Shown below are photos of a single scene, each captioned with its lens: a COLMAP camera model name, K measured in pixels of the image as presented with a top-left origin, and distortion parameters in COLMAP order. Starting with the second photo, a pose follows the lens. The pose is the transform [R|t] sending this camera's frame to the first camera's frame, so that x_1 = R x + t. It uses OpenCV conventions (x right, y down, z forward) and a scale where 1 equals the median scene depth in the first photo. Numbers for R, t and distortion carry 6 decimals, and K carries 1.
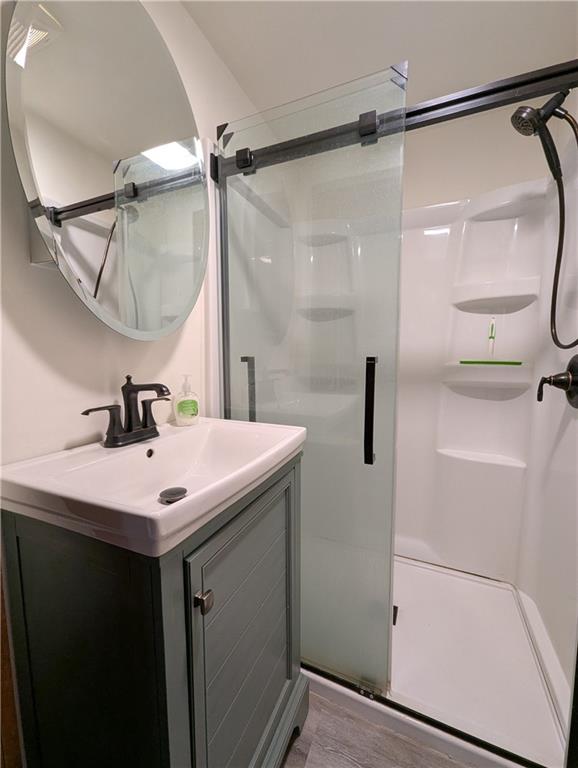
lens RADIAL K [[318.3, 0, 290.5], [0, 318.3, 385.2], [0, 0, 1]] dist [0.002687, -0.001376]
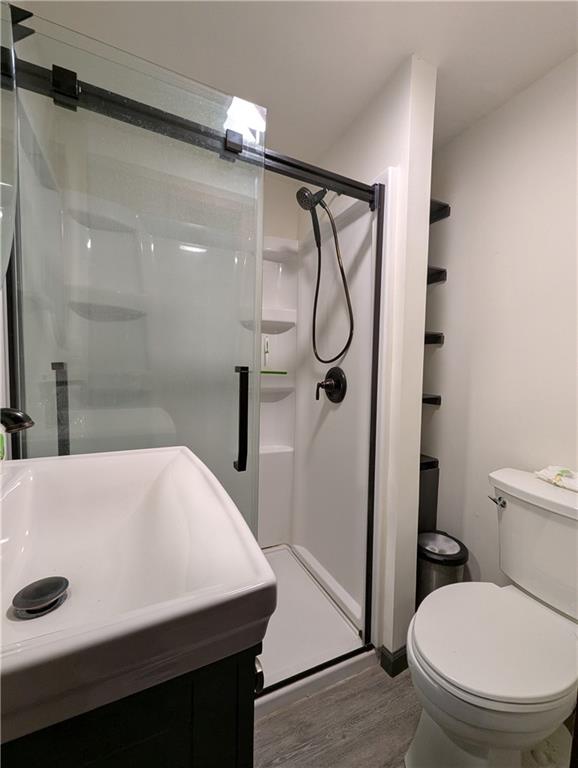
lens RADIAL K [[318.3, 0, 290.6], [0, 318.3, 385.2], [0, 0, 1]] dist [0.002687, -0.001376]
pose [[0.645004, -0.025888, 0.763740, -0.329796], [0.047735, 0.998839, -0.006457, -0.010035], [-0.762687, 0.040622, 0.645491, 0.161491]]
